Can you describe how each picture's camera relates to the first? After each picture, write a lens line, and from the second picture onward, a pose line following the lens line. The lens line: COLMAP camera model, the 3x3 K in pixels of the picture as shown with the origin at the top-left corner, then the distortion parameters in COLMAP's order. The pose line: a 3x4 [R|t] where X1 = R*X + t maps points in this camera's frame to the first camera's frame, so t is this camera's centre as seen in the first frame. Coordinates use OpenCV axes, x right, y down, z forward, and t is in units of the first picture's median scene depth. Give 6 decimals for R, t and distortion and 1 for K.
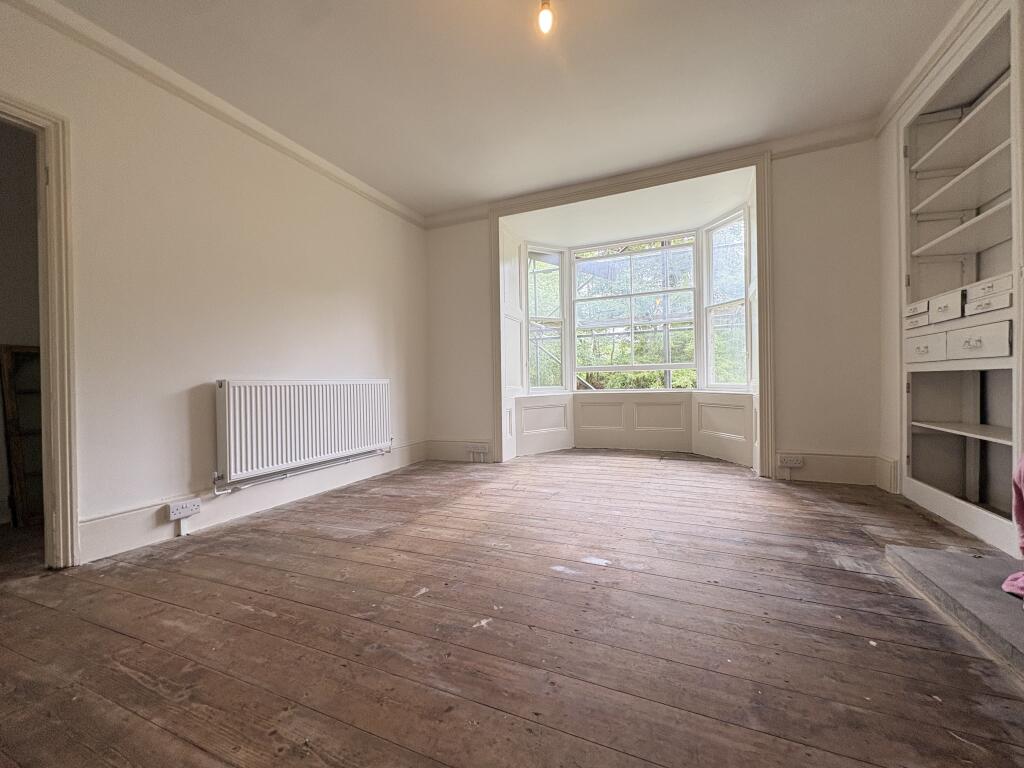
lens RADIAL K [[410.7, 0, 512.0], [0, 410.7, 384.0], [0, 0, 1]] dist [-0.000664, 0.000192]
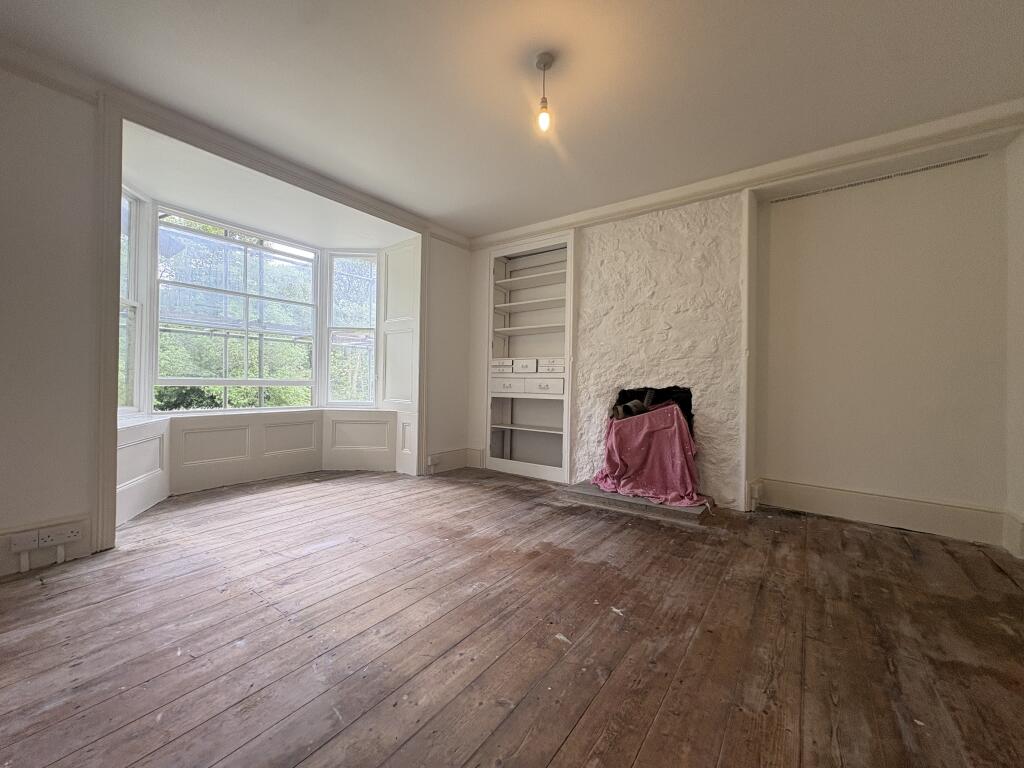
lens RADIAL K [[410.7, 0, 512.0], [0, 410.7, 384.0], [0, 0, 1]] dist [-0.000664, 0.000192]
pose [[0.218236, 0.022631, 0.975633, -0.723203], [-0.015777, 0.999682, -0.019660, -0.051644], [-0.975768, -0.011102, 0.218524, 0.534006]]
